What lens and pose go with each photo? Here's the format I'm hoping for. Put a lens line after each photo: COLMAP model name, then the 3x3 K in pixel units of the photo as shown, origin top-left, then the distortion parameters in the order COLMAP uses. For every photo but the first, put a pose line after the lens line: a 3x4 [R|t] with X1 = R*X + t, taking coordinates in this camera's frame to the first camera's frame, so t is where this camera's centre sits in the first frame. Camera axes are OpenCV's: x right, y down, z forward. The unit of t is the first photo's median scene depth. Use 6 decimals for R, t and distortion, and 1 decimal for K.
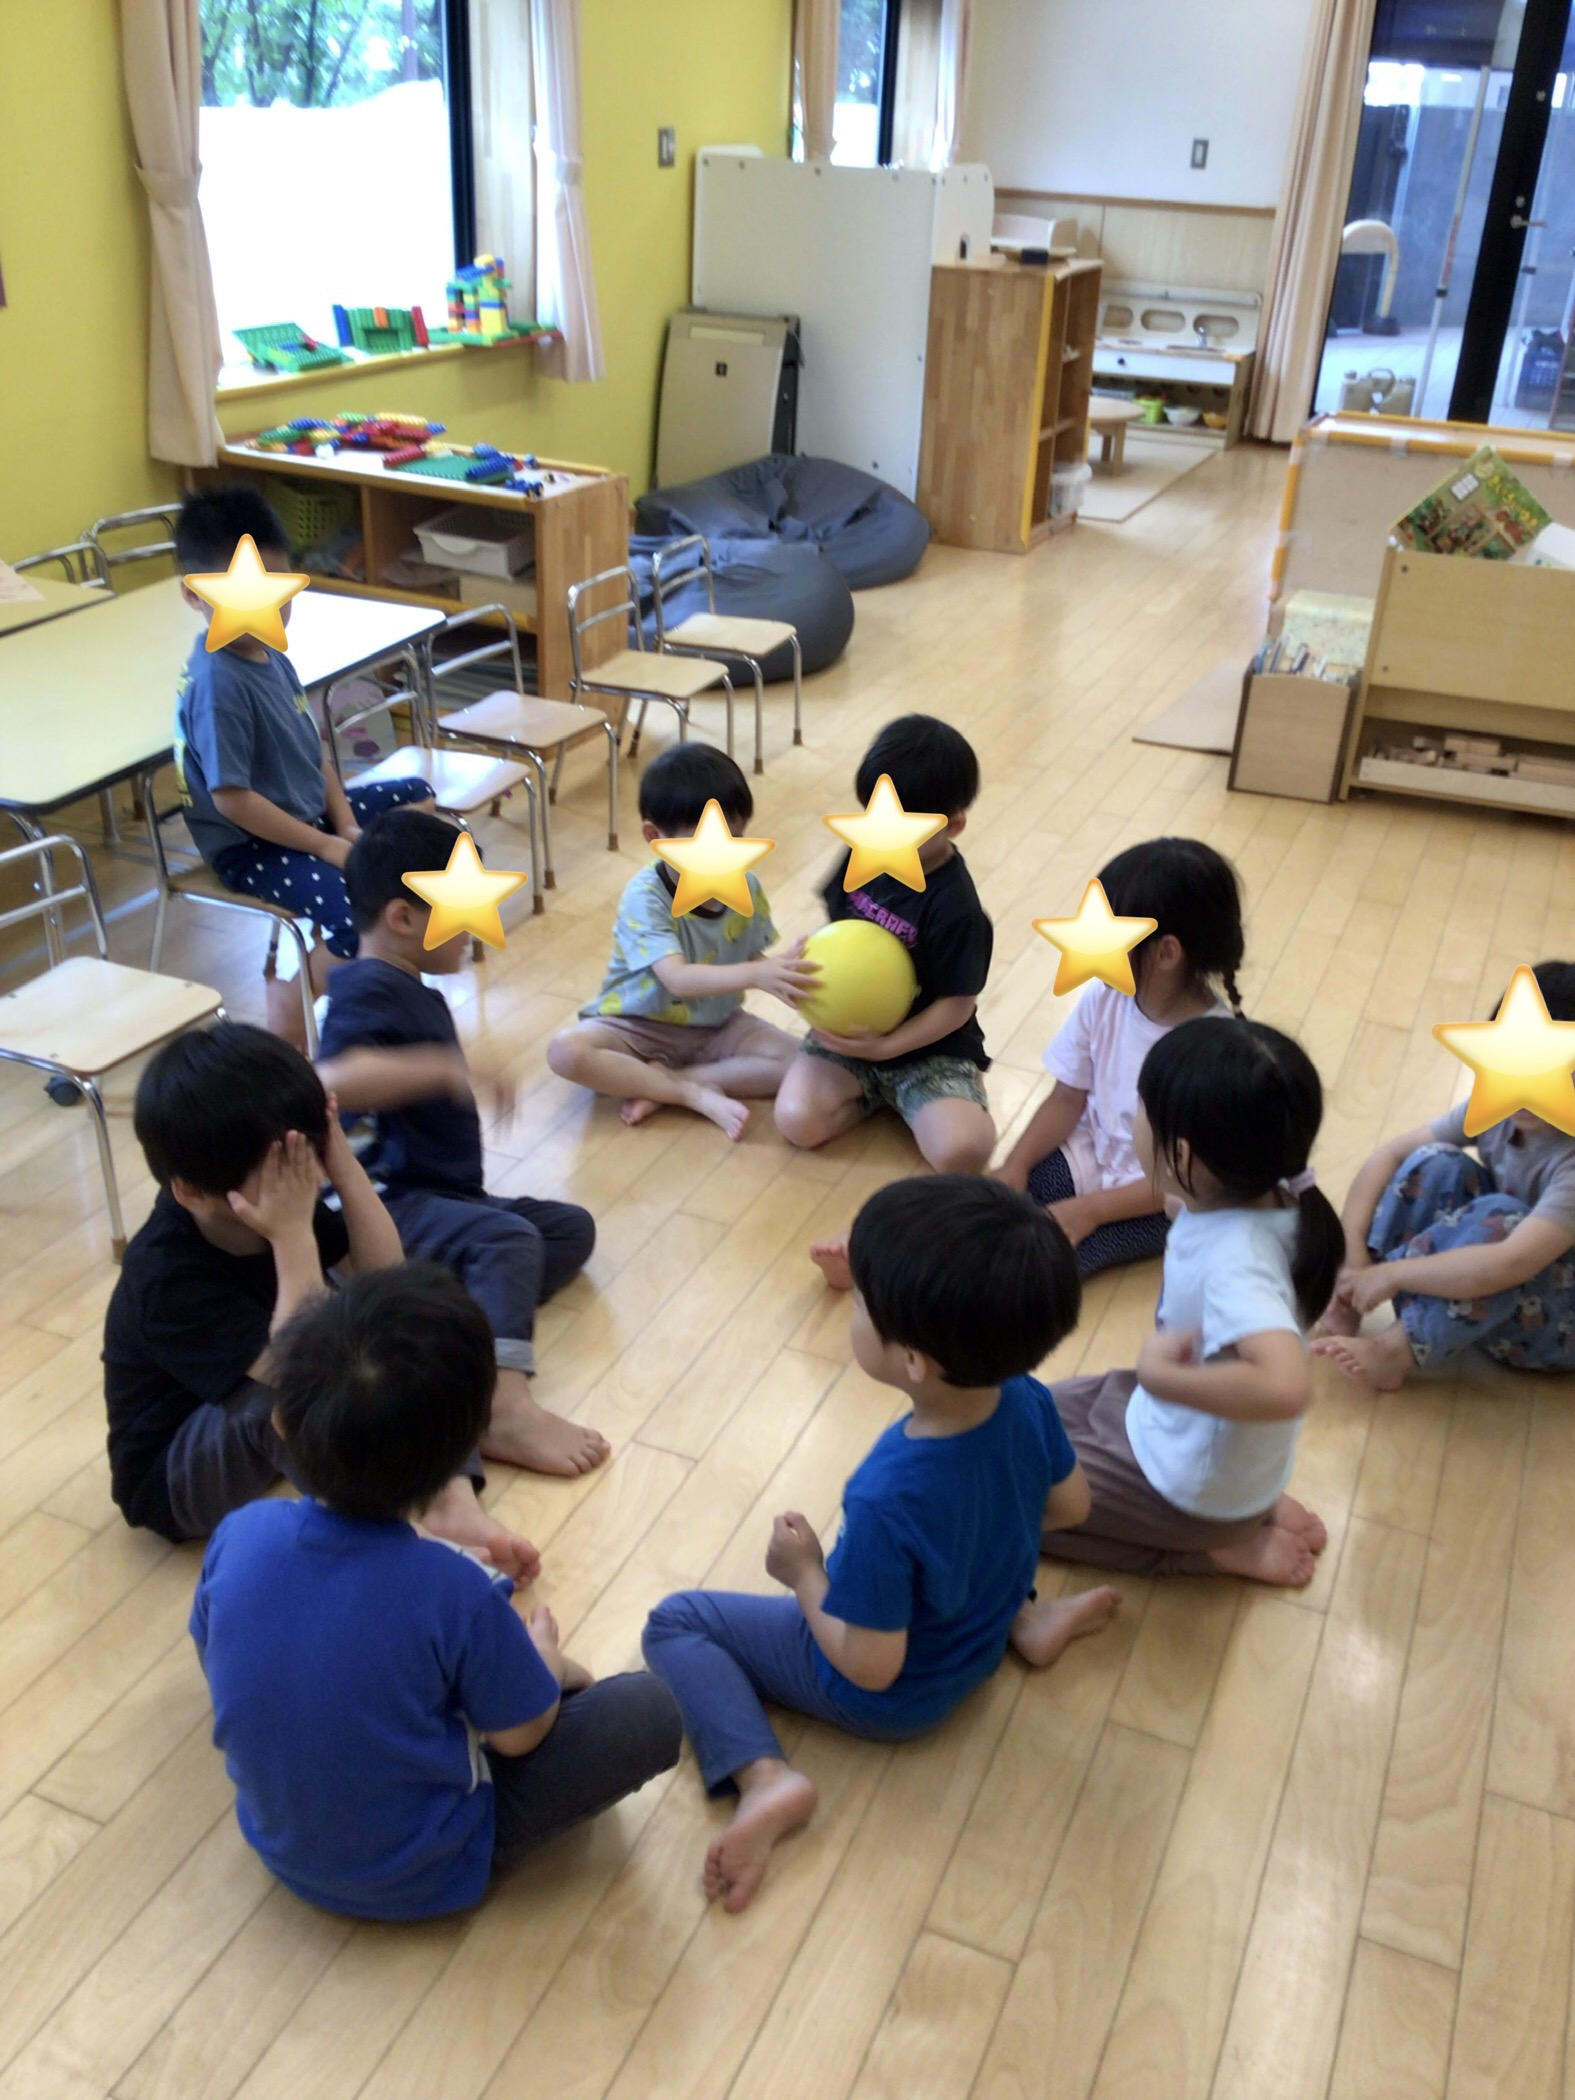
lens RADIAL K [[1939.3, 0, 787.6], [0, 1939.3, 1097.8], [0, 0, 1]] dist [0.162363, -0.278485]
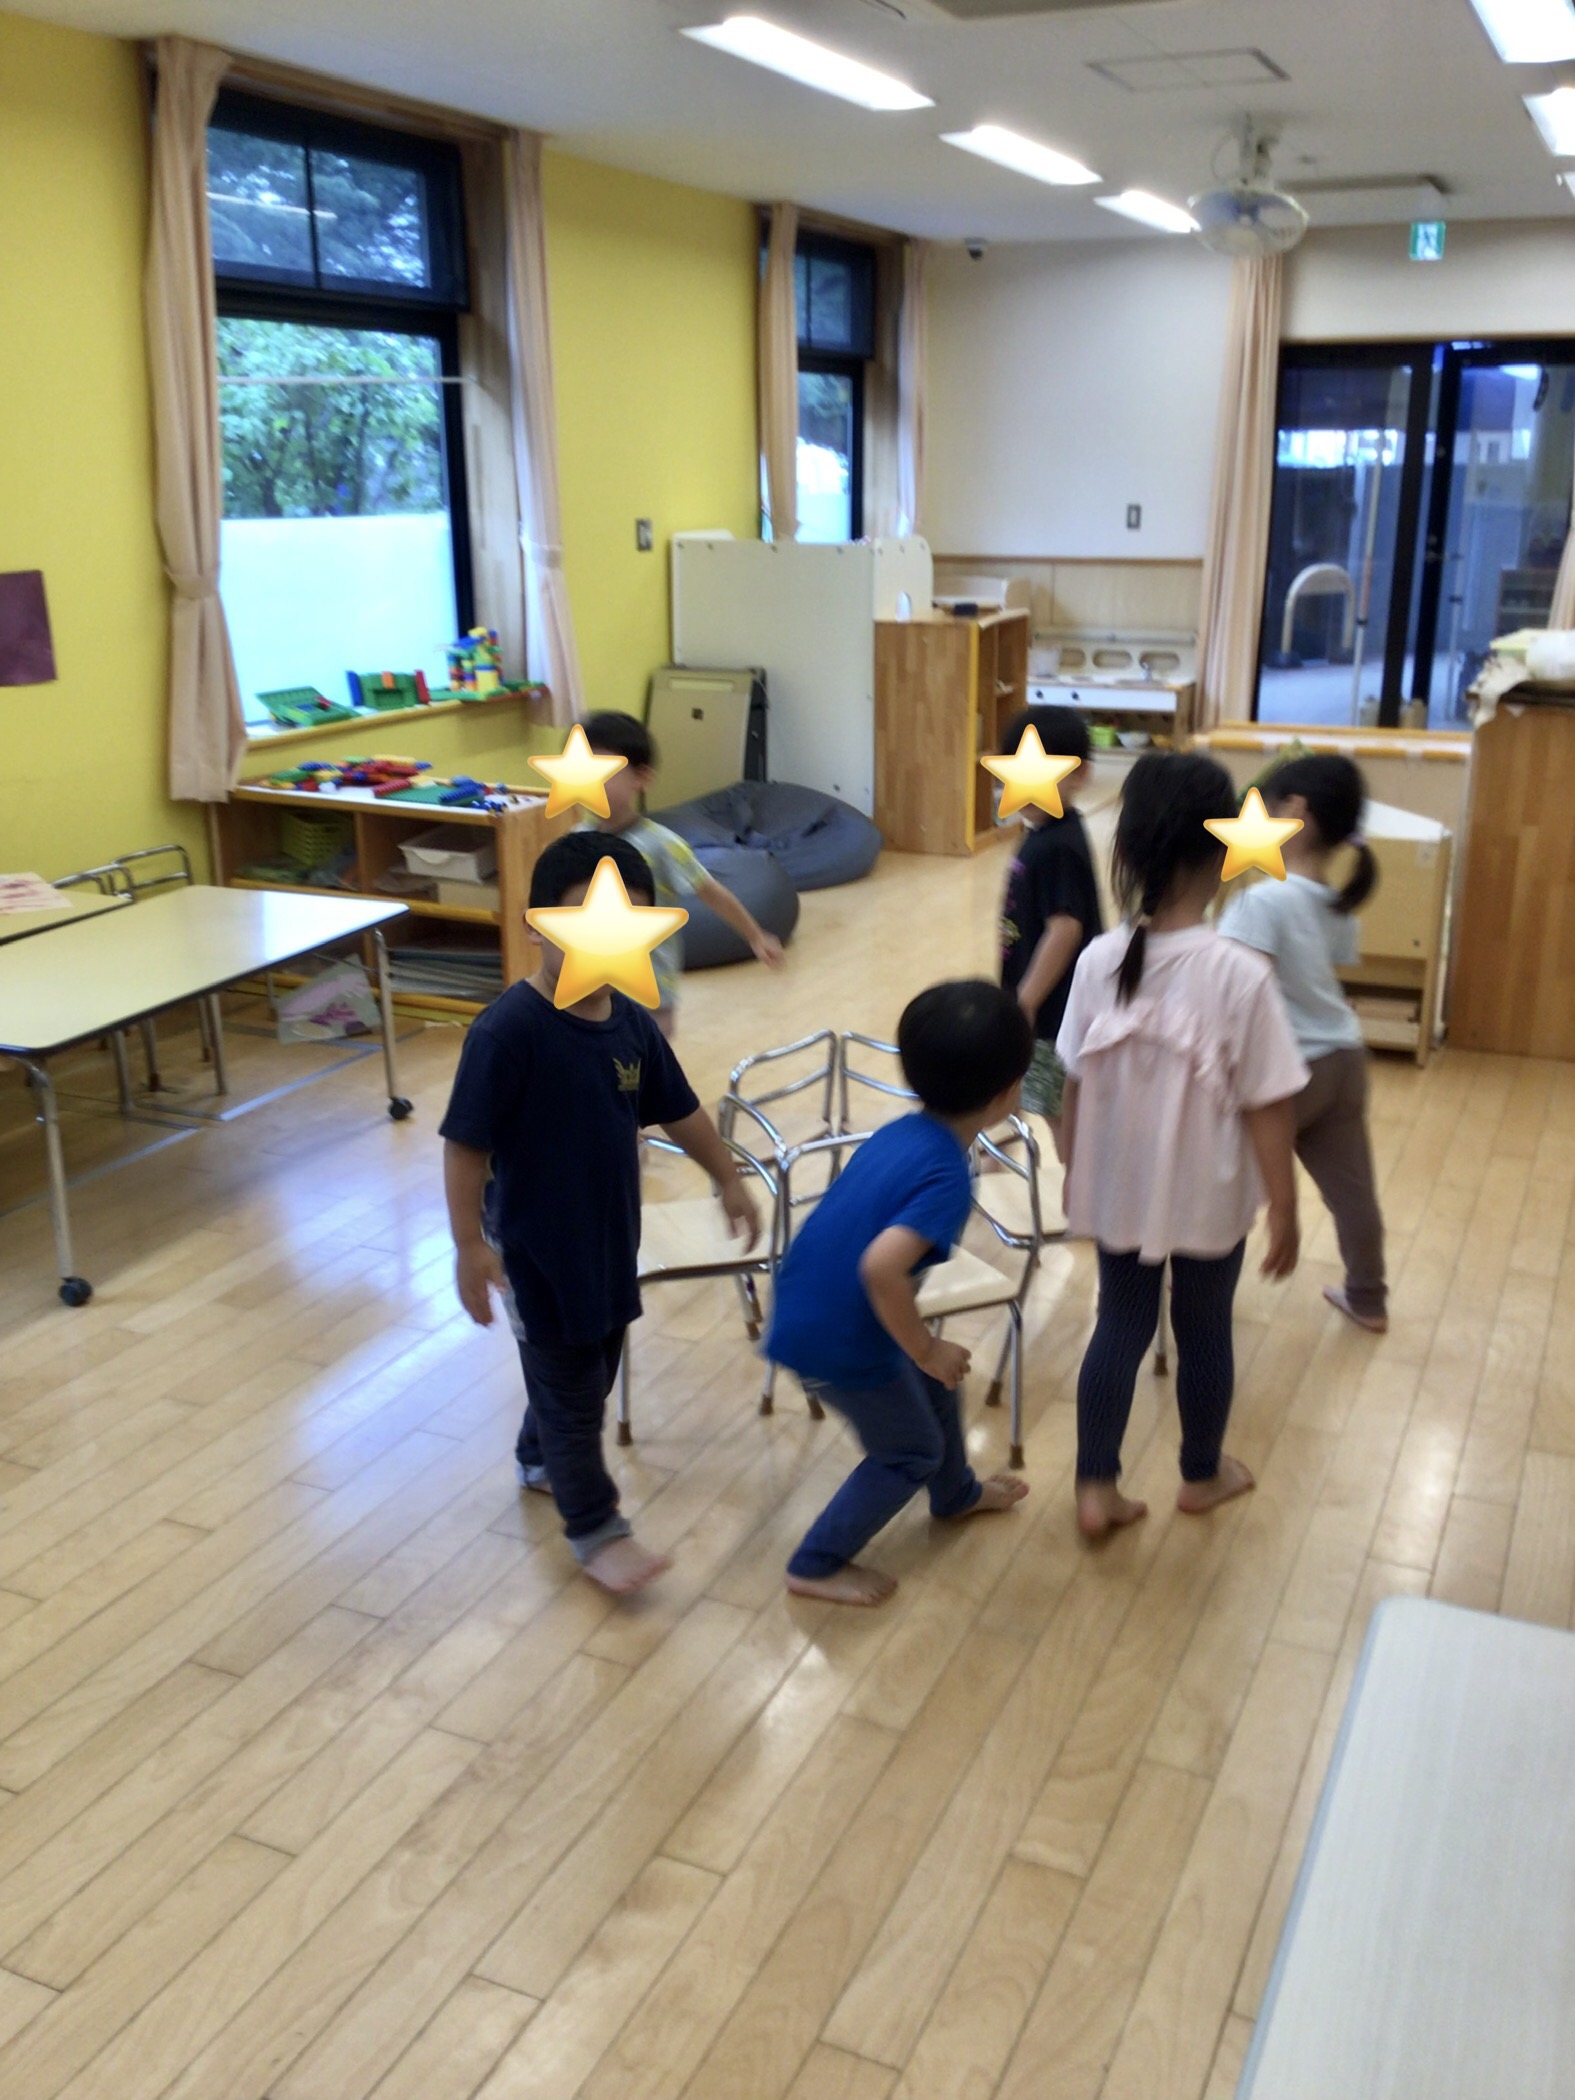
lens RADIAL K [[1939.3, 0, 787.6], [0, 1939.3, 1097.8], [0, 0, 1]] dist [0.162363, -0.278485]
pose [[0.998561, -0.035647, -0.040077, 0.065090], [0.028502, 0.985626, -0.166519, 0.047479], [0.045436, 0.165137, 0.985223, -0.090441]]
